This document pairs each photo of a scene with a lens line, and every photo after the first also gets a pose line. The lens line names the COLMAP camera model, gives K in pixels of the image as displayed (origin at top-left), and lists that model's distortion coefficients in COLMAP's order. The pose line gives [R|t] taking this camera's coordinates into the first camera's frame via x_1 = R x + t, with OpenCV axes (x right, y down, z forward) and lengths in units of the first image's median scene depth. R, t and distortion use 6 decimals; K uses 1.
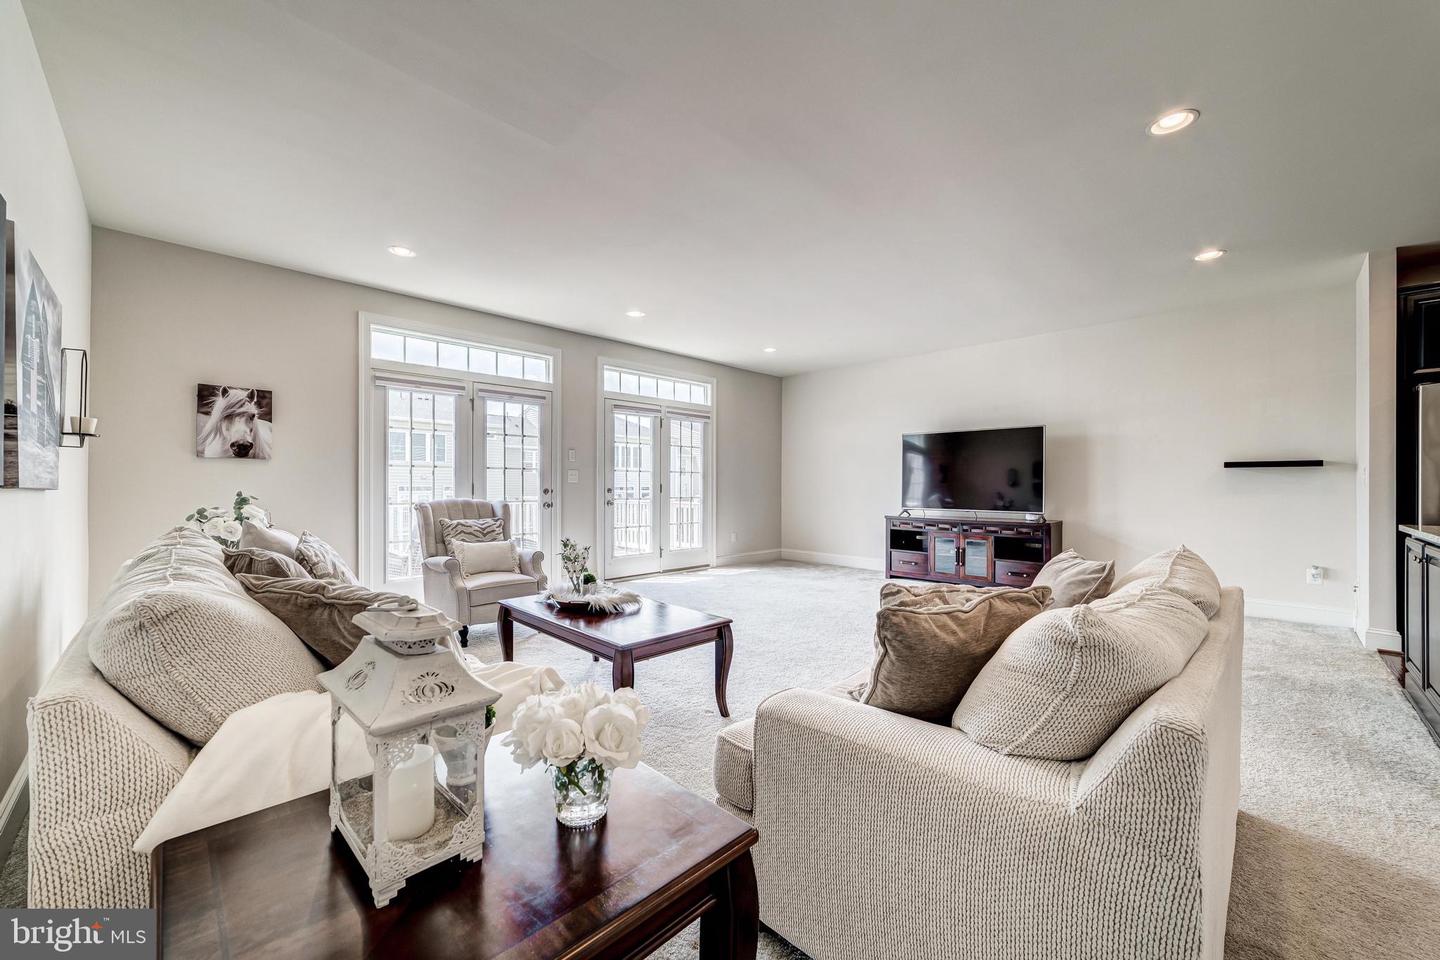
lens RADIAL K [[562.8, 0, 731.2], [0, 562.8, 484.8], [0, 0, 1]] dist [-0.006909, 0.003542]
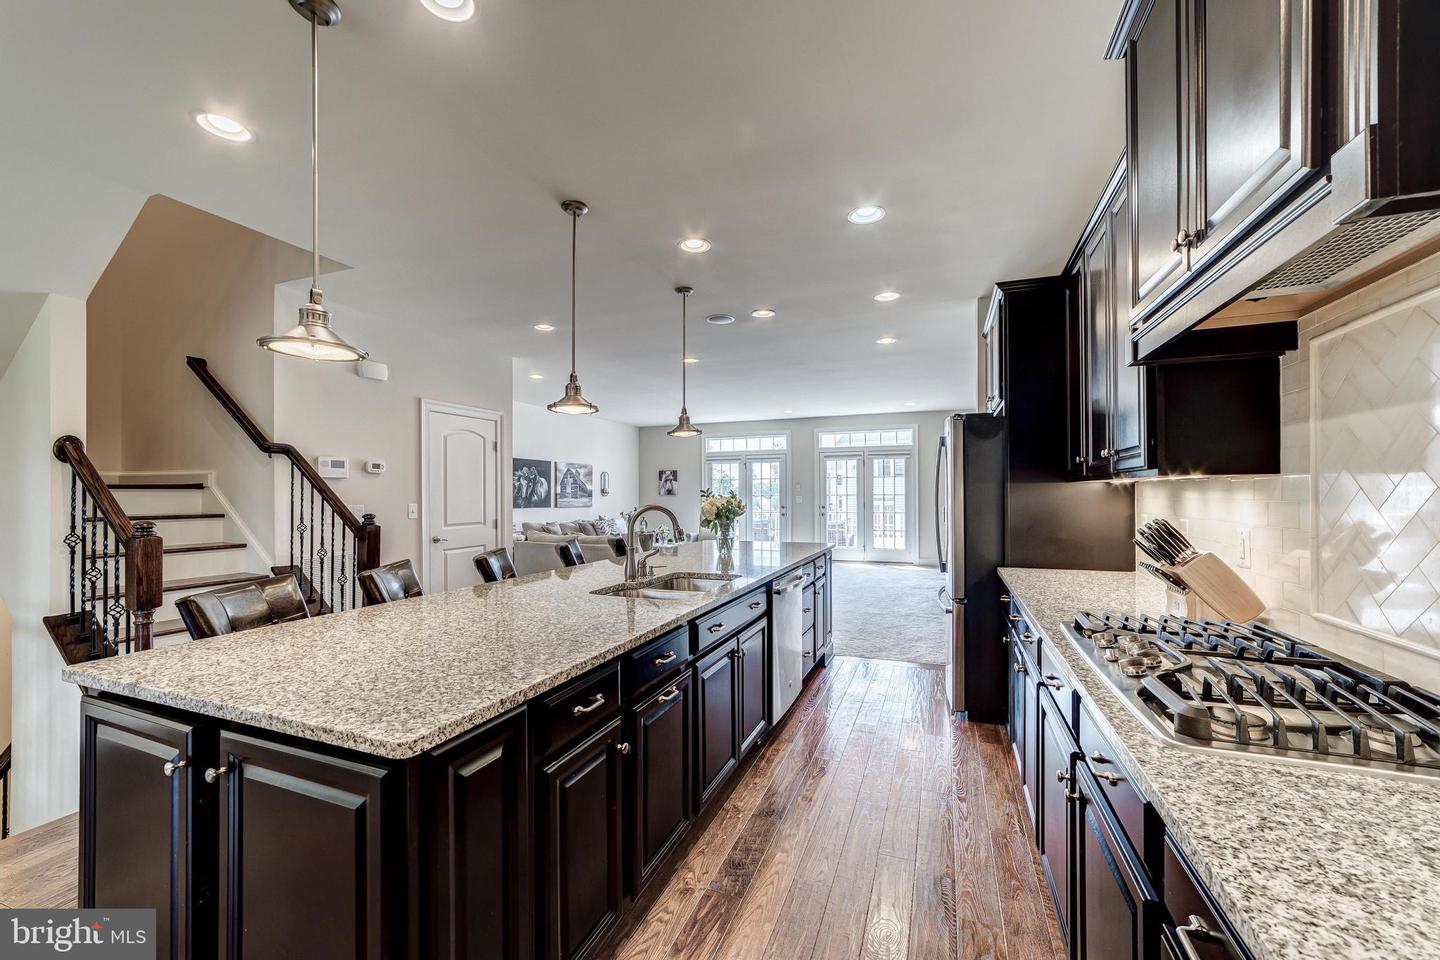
lens RADIAL K [[562.8, 0, 721.0], [0, 562.8, 490.7], [0, 0, 1]] dist [-0.006909, 0.003542]
pose [[0.370697, -0.011270, -0.928686, 1.345156], [0.006949, 0.999932, -0.009360, -0.028670], [0.928728, -0.002984, 0.370750, 0.122850]]
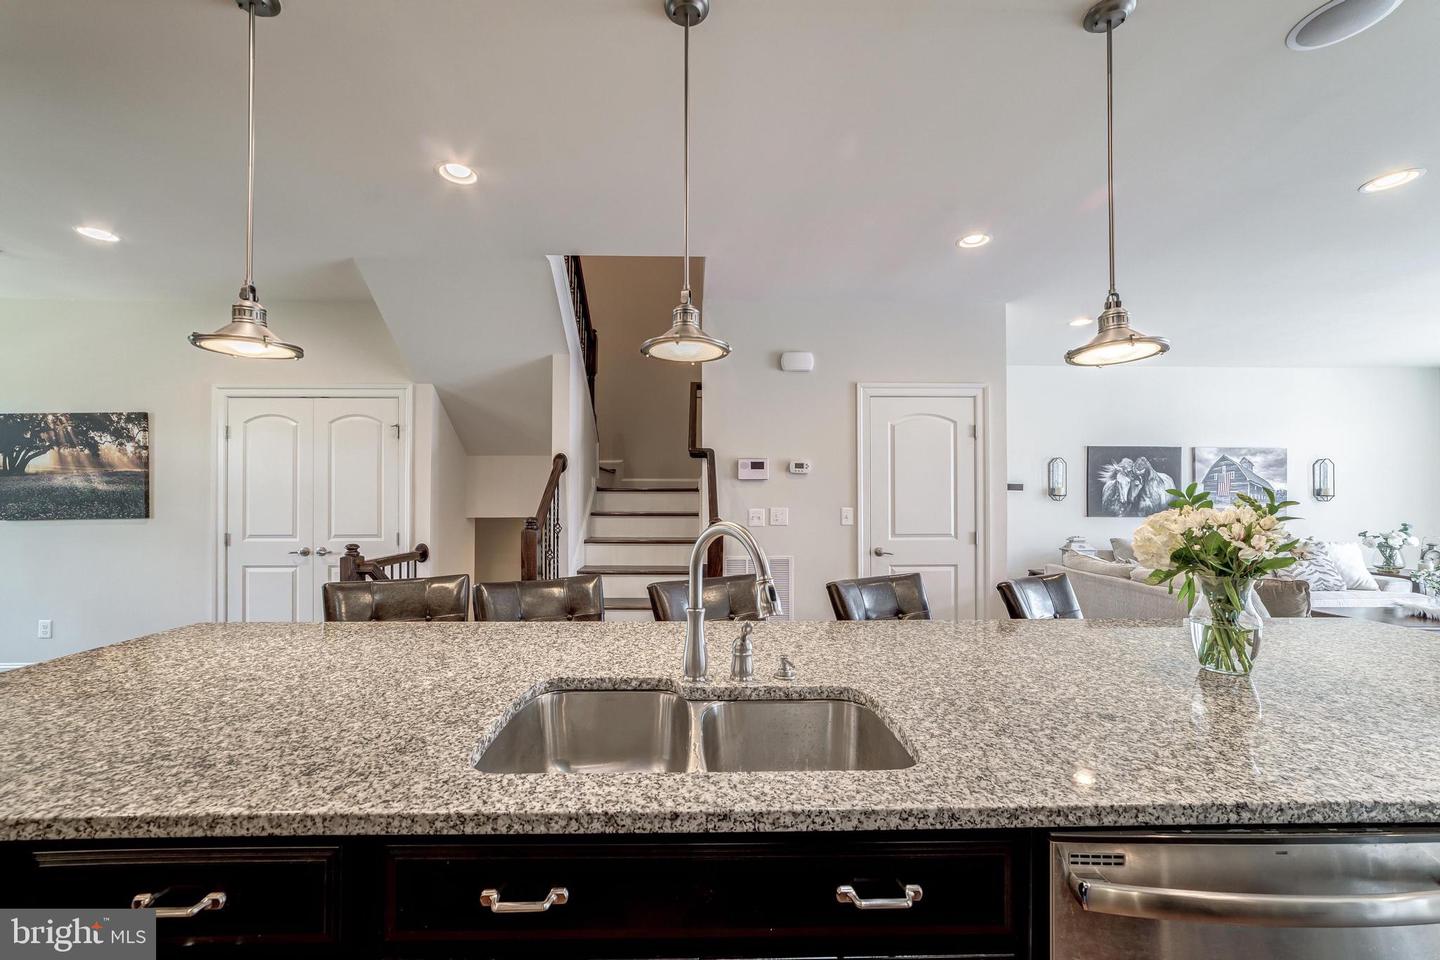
lens RADIAL K [[562.8, 0, 714.1], [0, 562.8, 497.0], [0, 0, 1]] dist [-0.006909, 0.003542]
pose [[-0.703755, -0.006811, -0.710410, 1.030291], [-0.002671, 0.999972, -0.006942, -0.028319], [0.710438, -0.002988, -0.703753, 0.386223]]
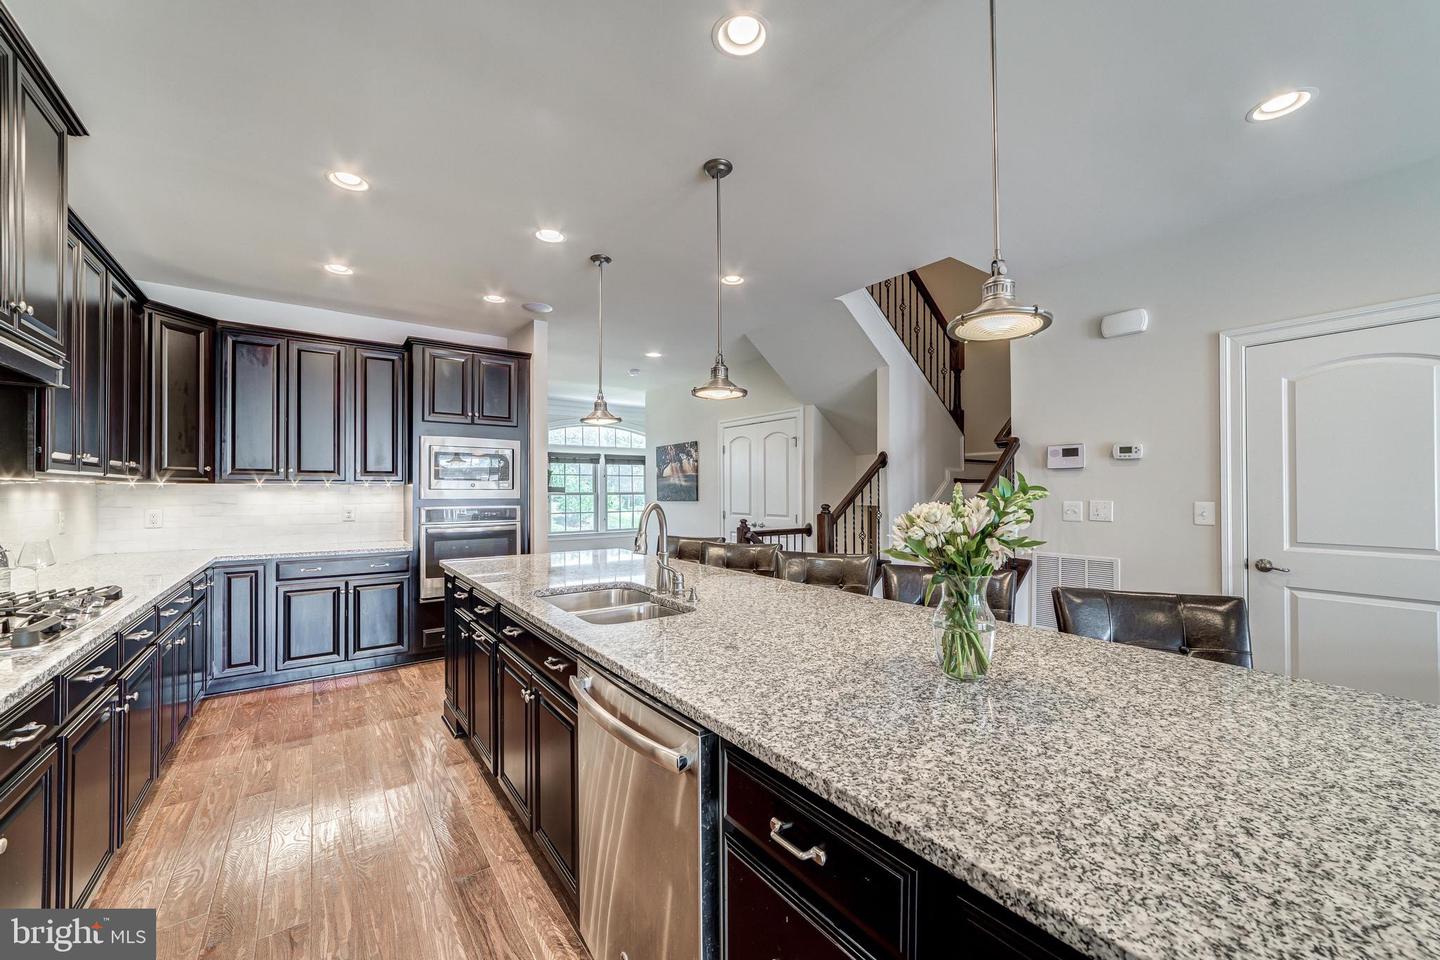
lens RADIAL K [[562.8, 0, 721.8], [0, 562.8, 481.5], [0, 0, 1]] dist [-0.006909, 0.003542]
pose [[-0.986064, -0.000694, 0.166363, 0.771810], [-0.003001, 0.999903, -0.013618, -0.030842], [-0.166337, -0.013928, -0.985971, 0.602941]]
